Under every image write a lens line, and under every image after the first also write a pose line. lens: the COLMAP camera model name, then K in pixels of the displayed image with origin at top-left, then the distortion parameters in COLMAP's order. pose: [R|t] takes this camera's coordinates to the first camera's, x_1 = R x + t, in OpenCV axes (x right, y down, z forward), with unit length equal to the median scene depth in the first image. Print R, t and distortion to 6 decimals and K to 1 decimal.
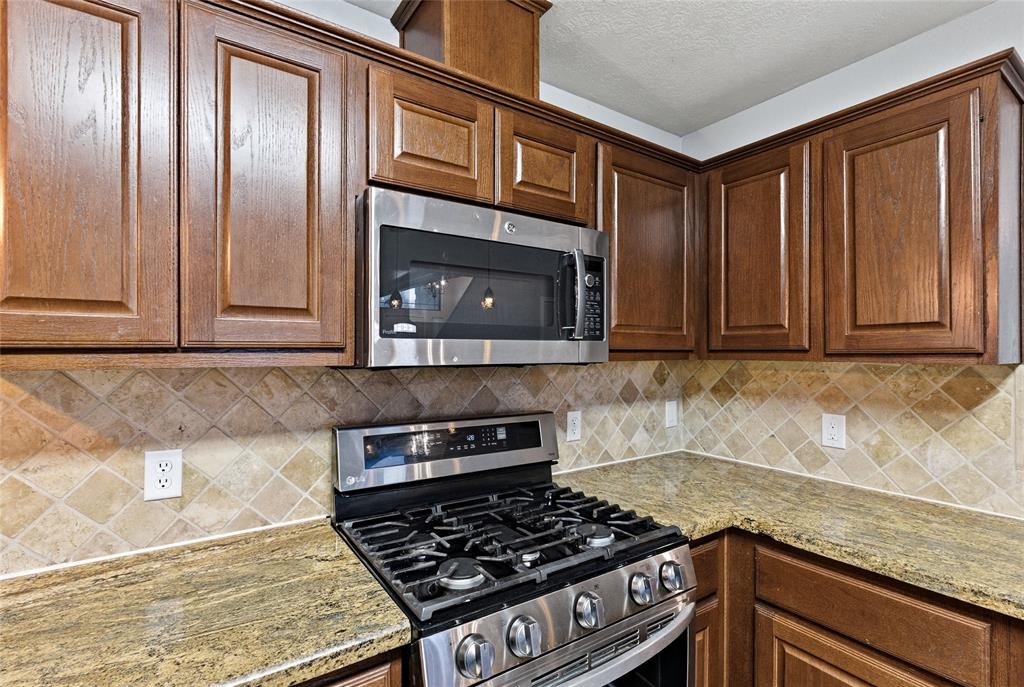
lens RADIAL K [[475.8, 0, 509.4], [0, 475.8, 350.4], [0, 0, 1]] dist [-0.000367, 0.000362]
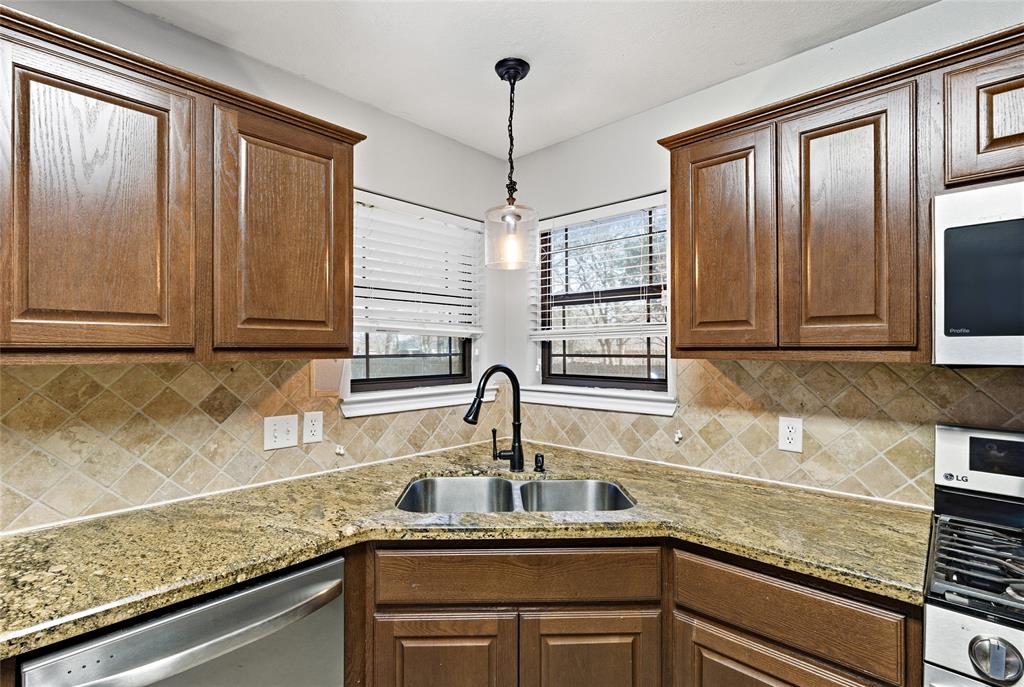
lens RADIAL K [[475.8, 0, 508.3], [0, 475.8, 345.9], [0, 0, 1]] dist [-0.000367, 0.000362]
pose [[0.226064, -0.002024, -0.974110, 0.499322], [0.003175, 0.999994, -0.001341, -0.008754], [0.974107, -0.002789, 0.226069, -0.163508]]
